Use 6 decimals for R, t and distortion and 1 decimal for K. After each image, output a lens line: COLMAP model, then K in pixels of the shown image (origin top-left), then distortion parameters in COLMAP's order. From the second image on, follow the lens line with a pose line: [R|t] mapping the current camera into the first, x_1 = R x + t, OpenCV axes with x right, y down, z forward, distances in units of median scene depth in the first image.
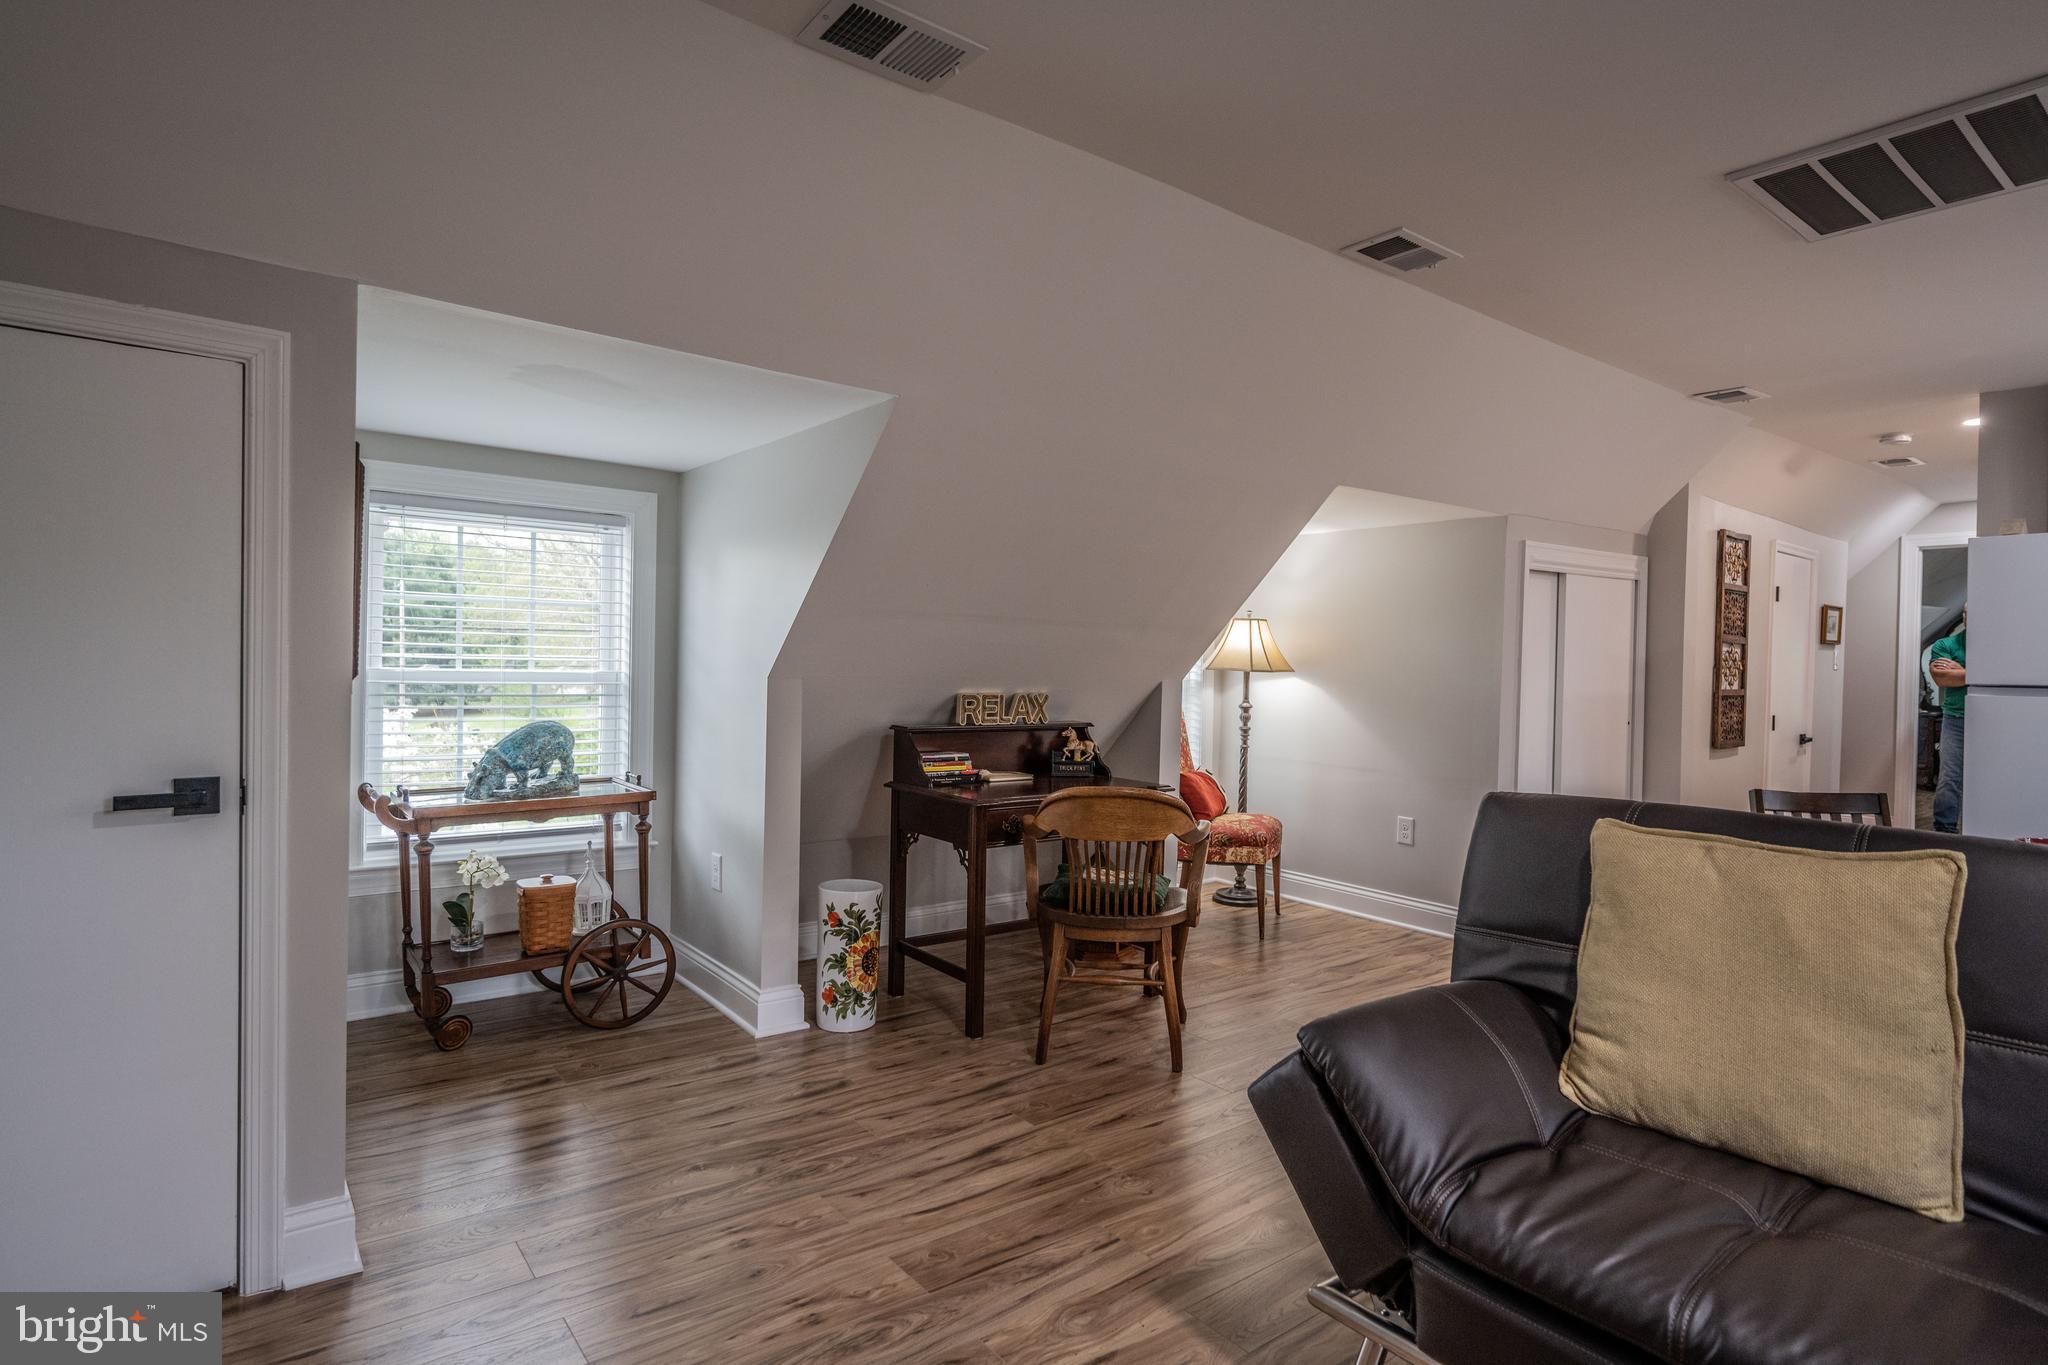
lens RADIAL K [[1069.2, 0, 1021.2], [0, 1069.2, 678.0], [0, 0, 1]] dist [0.002596, 0.000142]
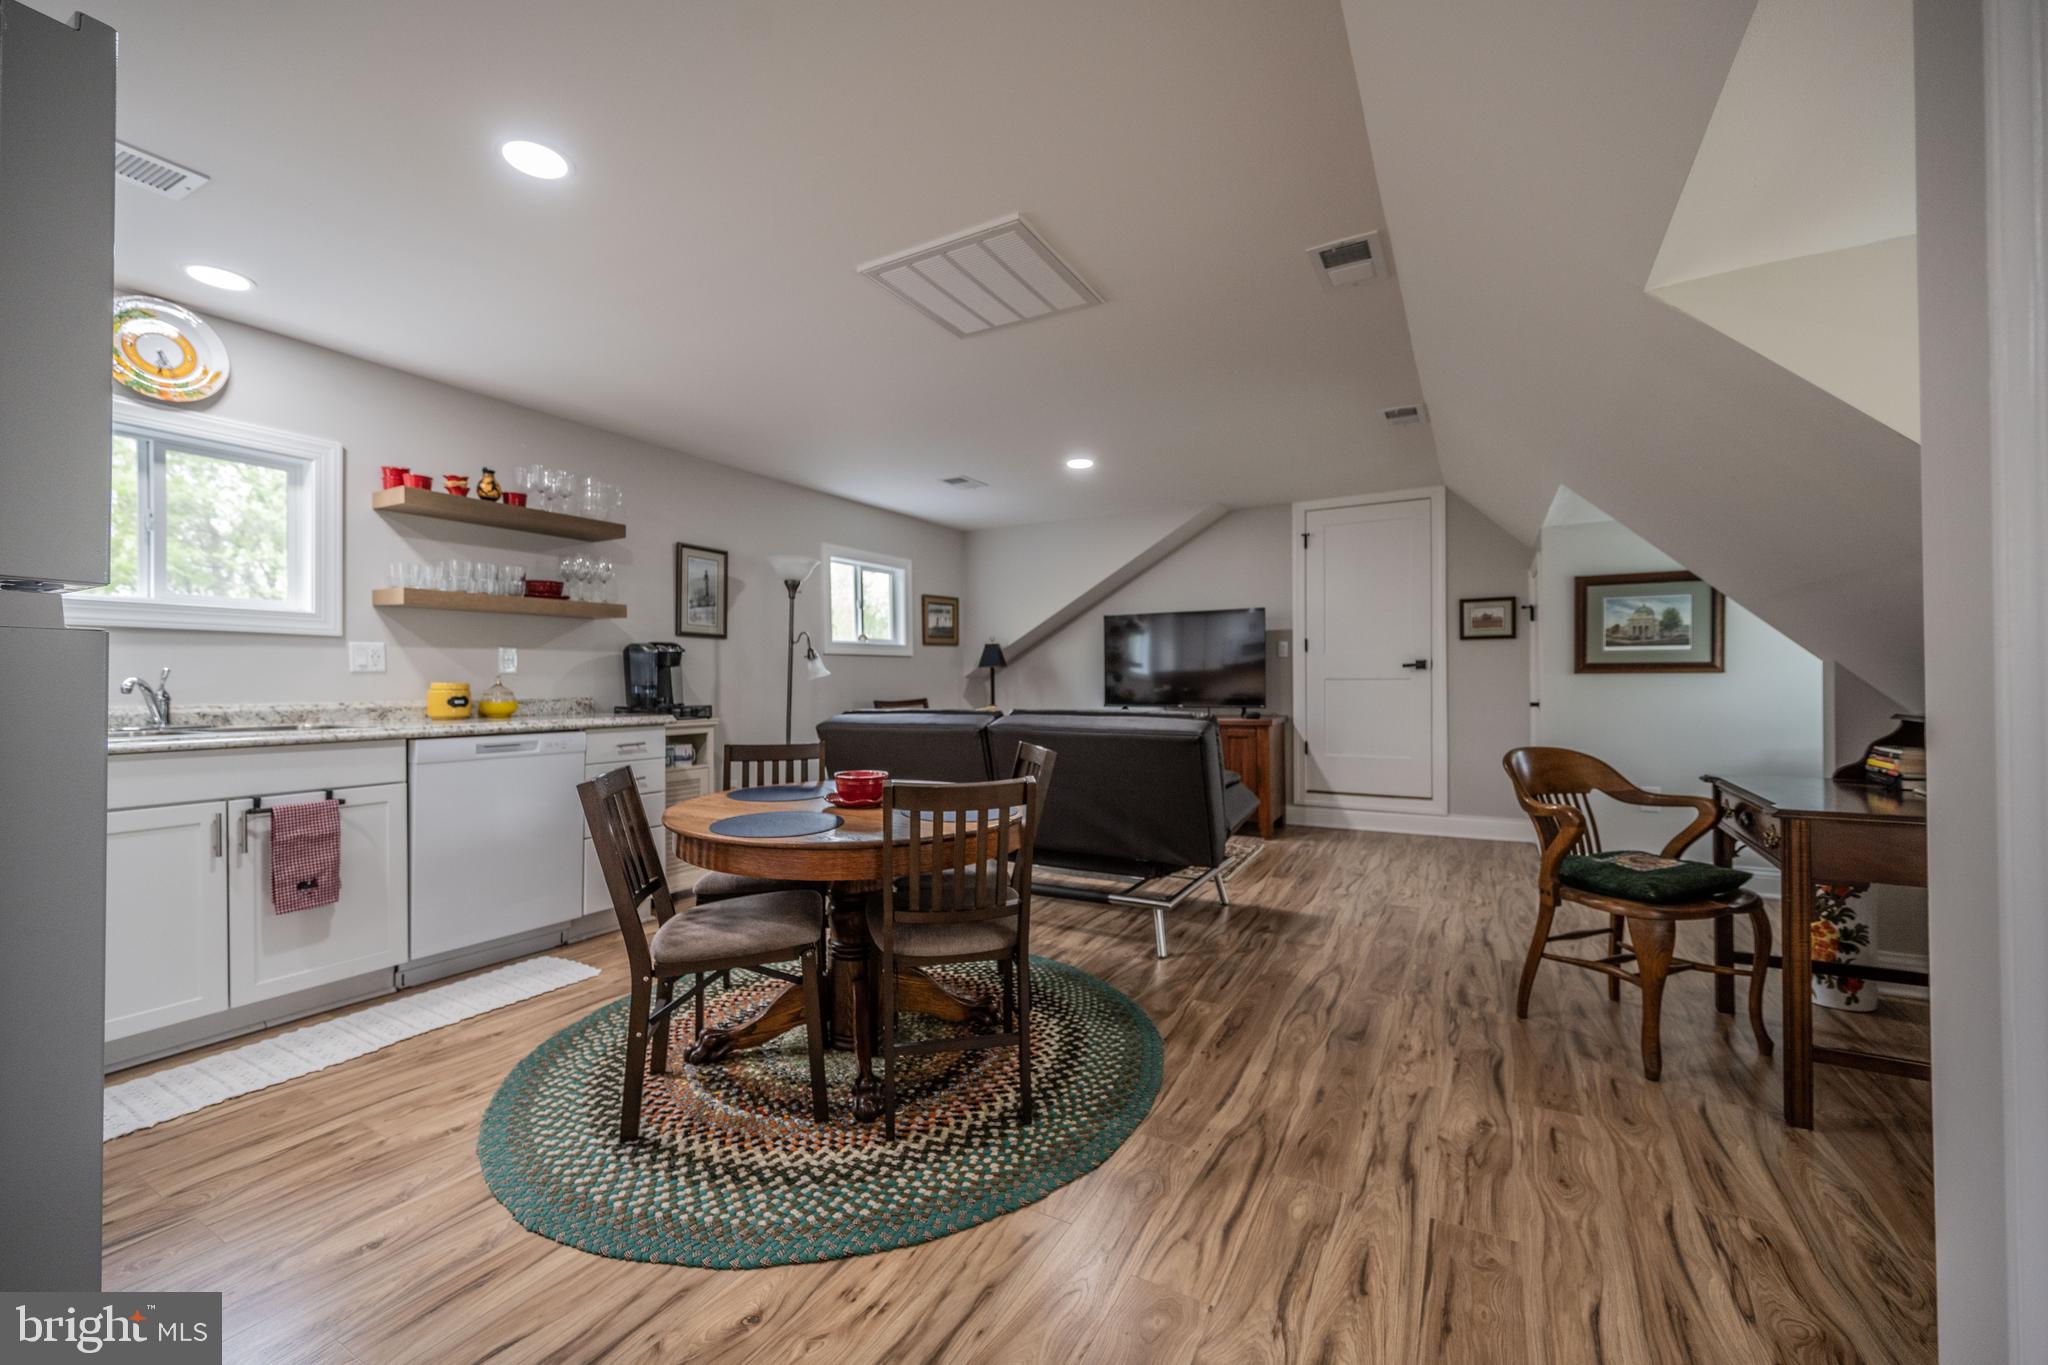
lens RADIAL K [[804.2, 0, 1036.2], [0, 804.2, 683.9], [0, 0, 1]] dist [-0.000883, -0.000163]
pose [[-0.918416, -0.012470, -0.395419, 1.052688], [-0.016768, 0.999832, 0.007416, 0.038044], [0.395260, 0.013441, -0.918471, 1.766330]]
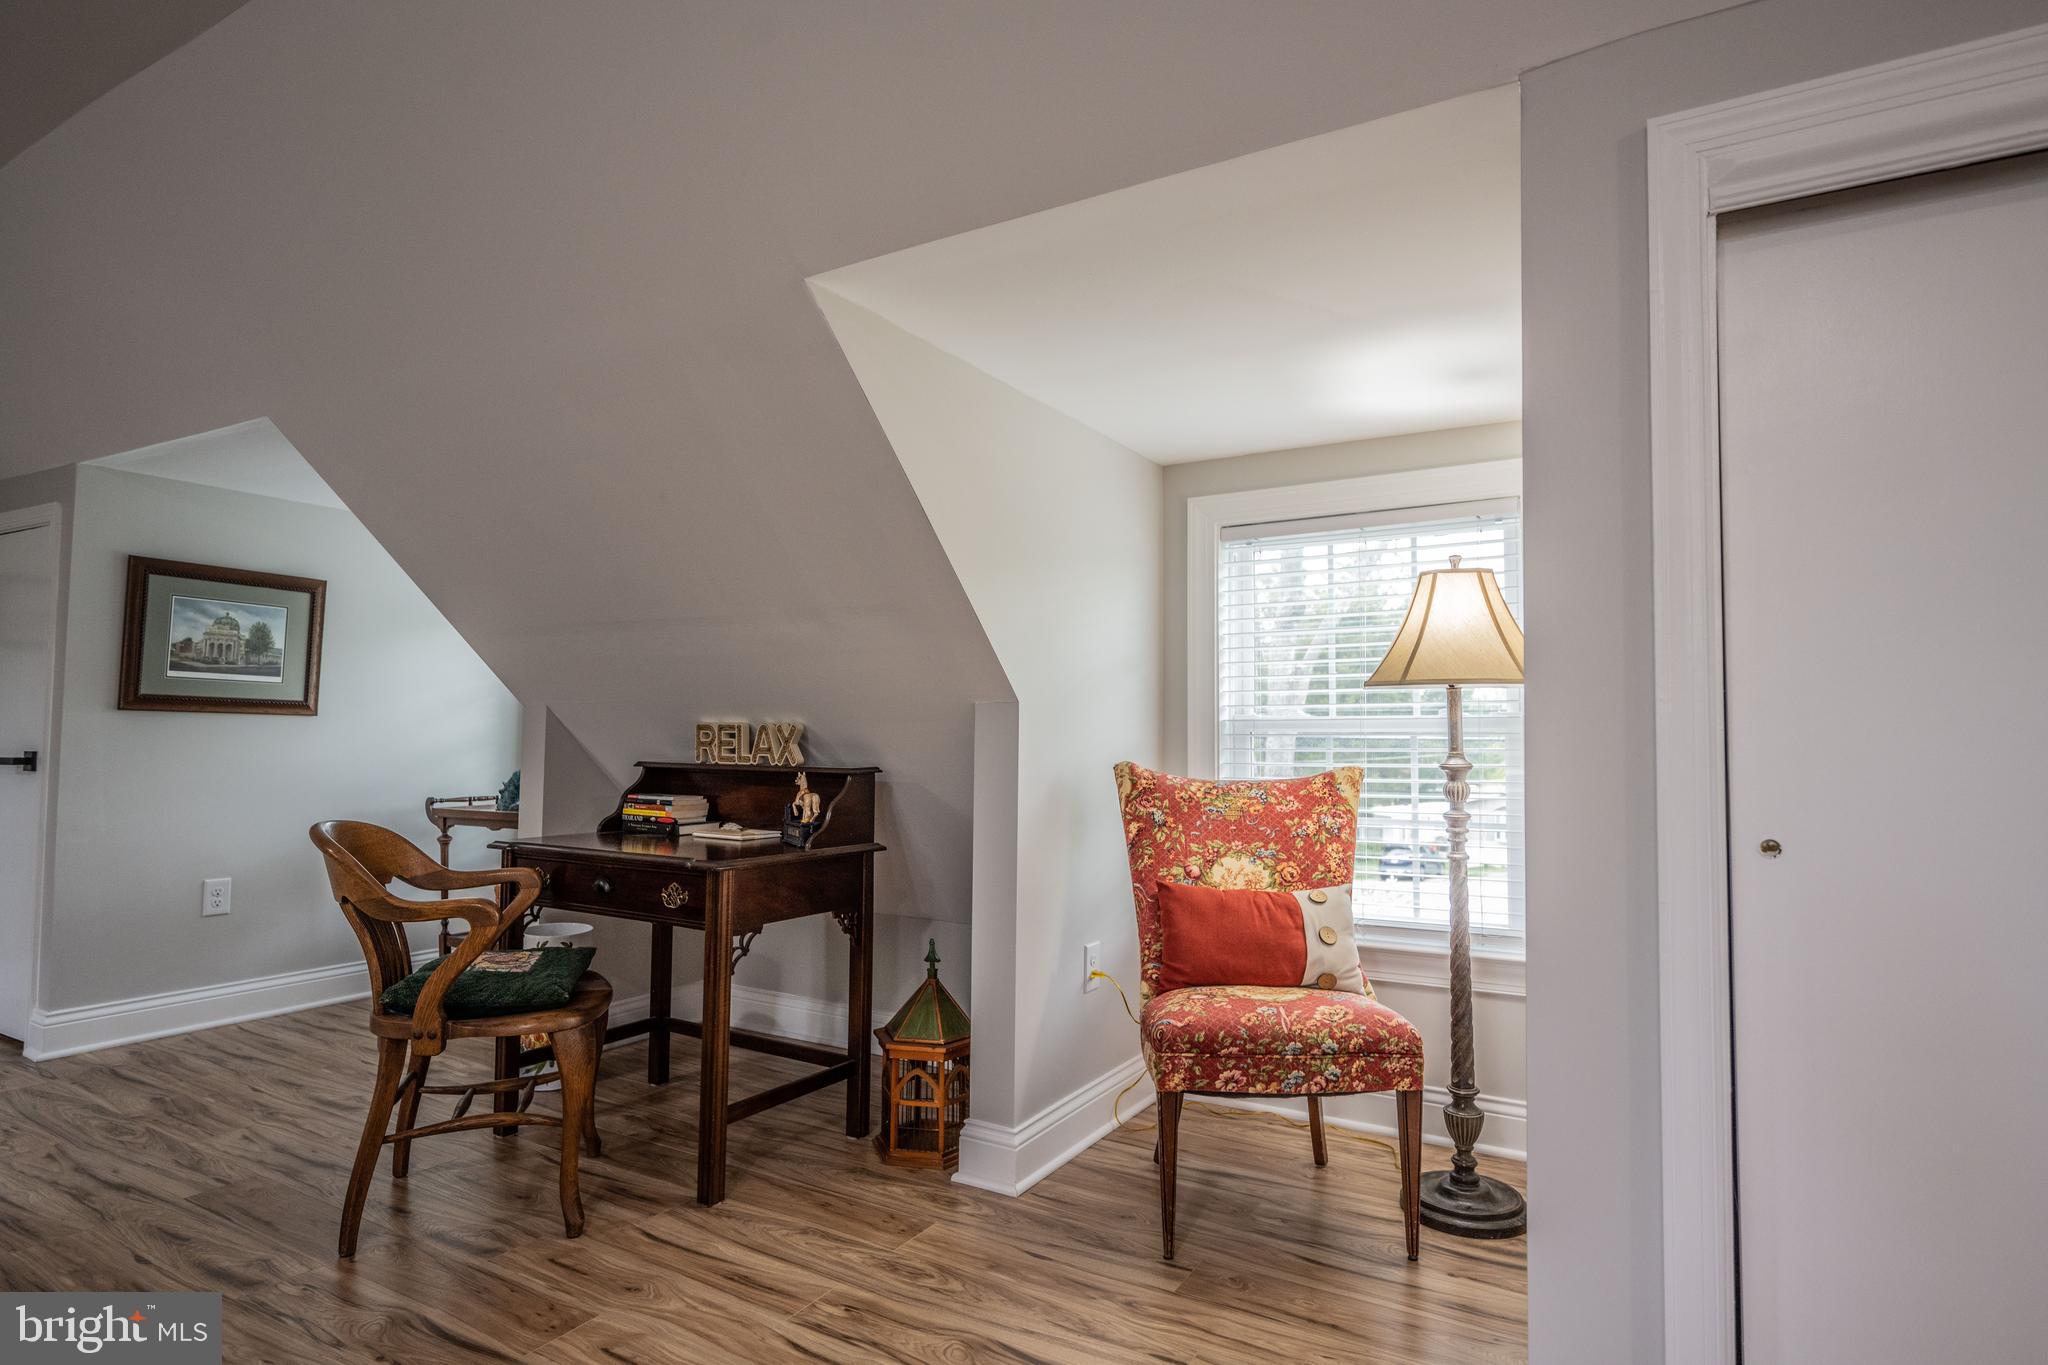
lens RADIAL K [[1092.5, 0, 1024.8], [0, 1092.5, 685.4], [0, 0, 1]] dist [0.001951, -0.000247]
pose [[0.370143, -0.061746, -0.926921, 1.104142], [-0.019171, 0.997068, -0.074074, 0.058892], [0.928777, 0.045188, 0.367874, 1.286704]]
